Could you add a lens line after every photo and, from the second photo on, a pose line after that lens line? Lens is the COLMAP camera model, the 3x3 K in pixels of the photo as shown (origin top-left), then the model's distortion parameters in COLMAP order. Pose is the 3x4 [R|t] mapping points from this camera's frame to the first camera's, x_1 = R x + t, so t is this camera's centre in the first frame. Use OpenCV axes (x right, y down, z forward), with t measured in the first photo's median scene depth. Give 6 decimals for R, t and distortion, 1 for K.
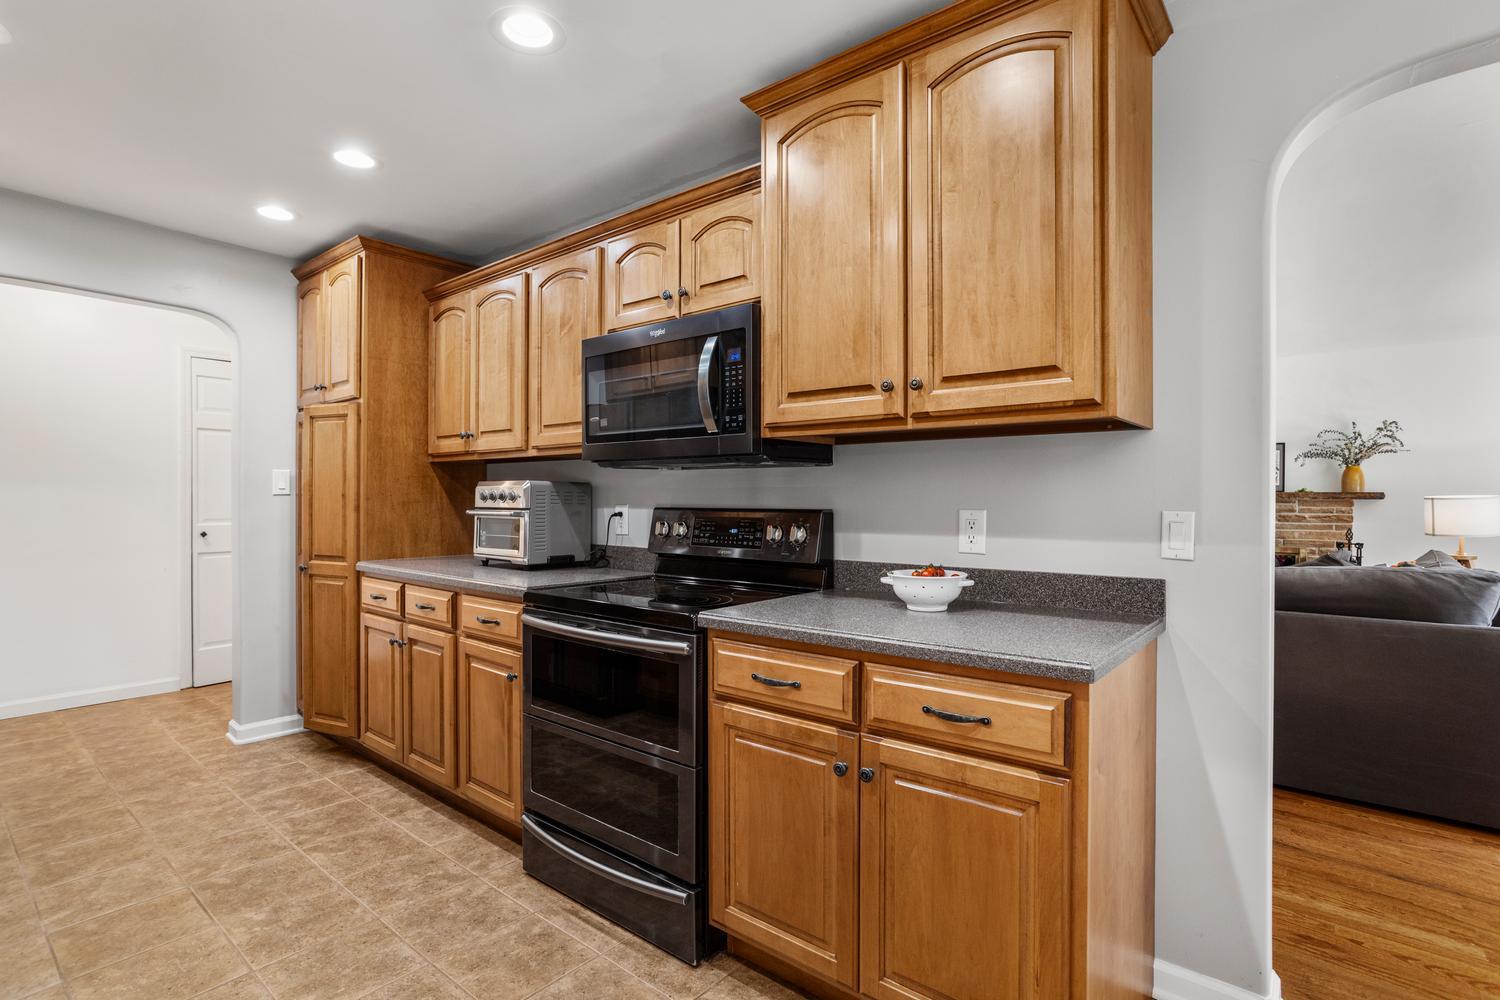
lens RADIAL K [[729.5, 0, 745.2], [0, 729.5, 497.4], [0, 0, 1]] dist [-0.048788, 0.030371]
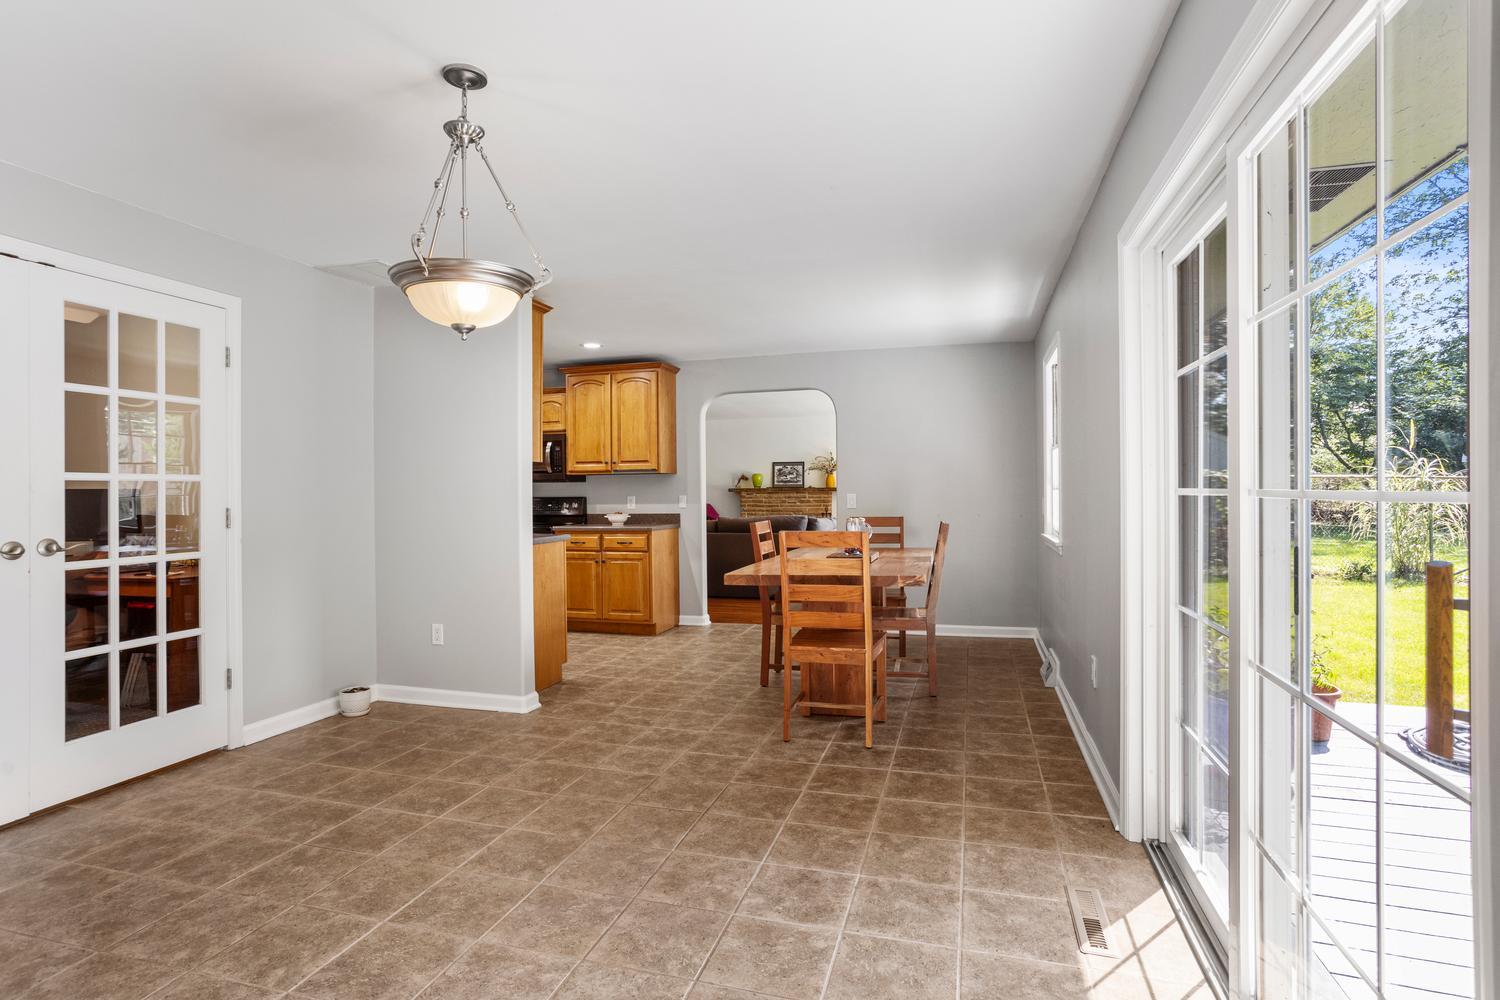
lens RADIAL K [[754.7, 0, 757.0], [0, 754.7, 499.9], [0, 0, 1]] dist [-0.051521, 0.033604]
pose [[0.910018, -0.013791, 0.414340, -0.594984], [0.009777, 0.999882, 0.011809, -0.000736], [-0.414454, -0.006696, 0.910046, -2.392295]]
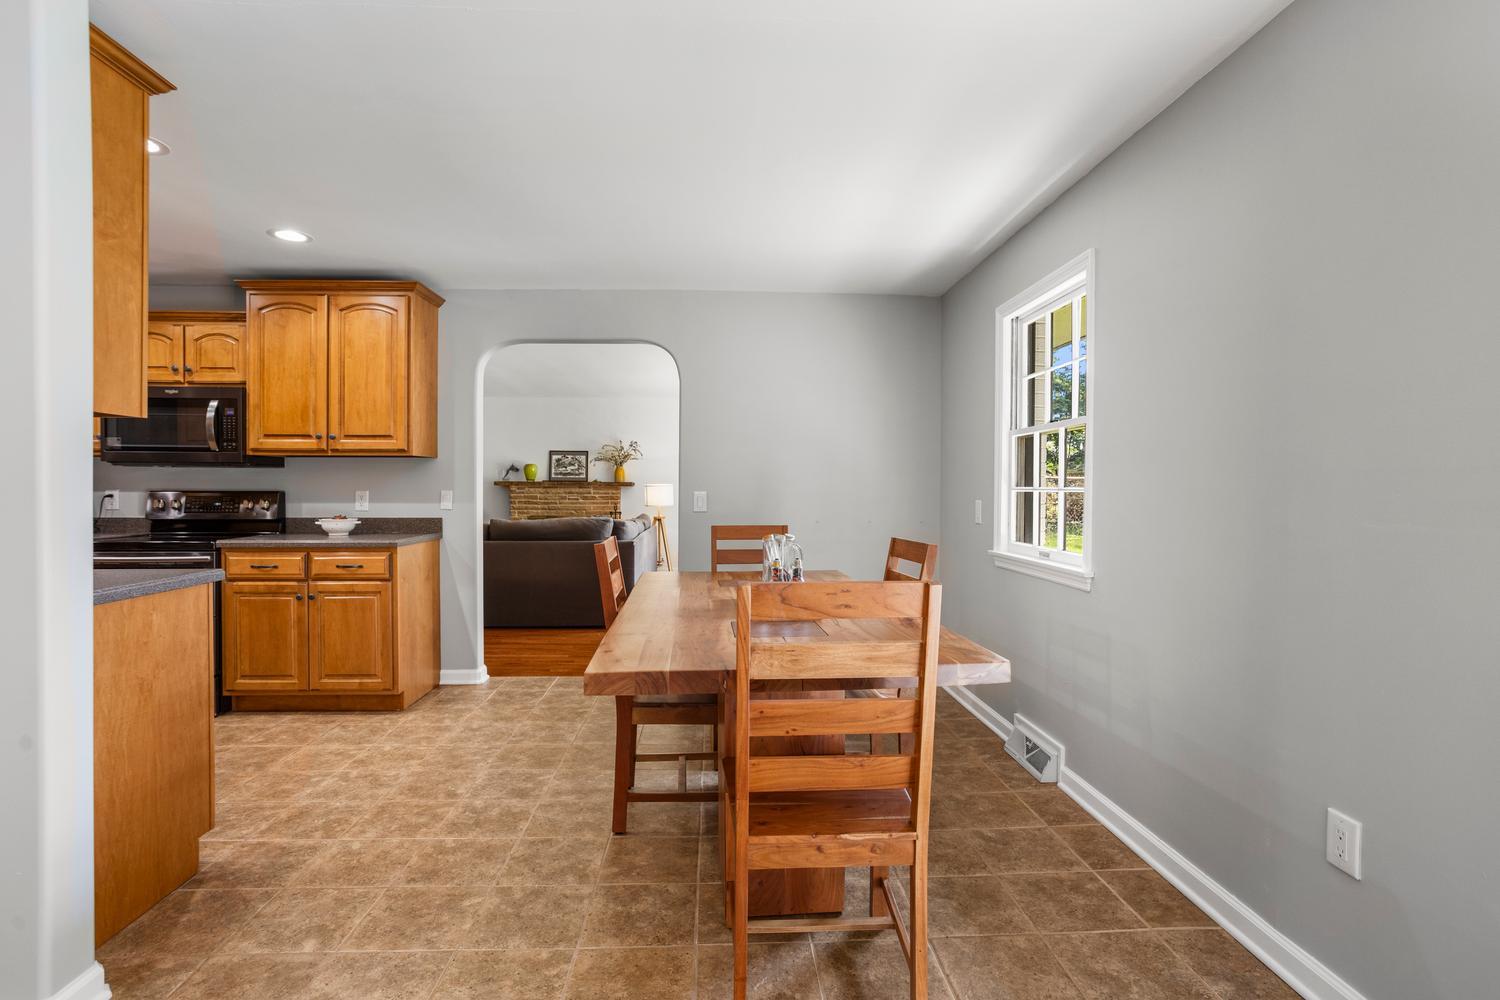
lens RADIAL K [[729.5, 0, 745.2], [0, 729.5, 497.4], [0, 0, 1]] dist [-0.048788, 0.030371]
pose [[0.733902, -0.008544, 0.679202, -0.310501], [-0.004052, 0.999848, 0.016956, -0.004115], [-0.679244, -0.015197, 0.733755, -1.363255]]
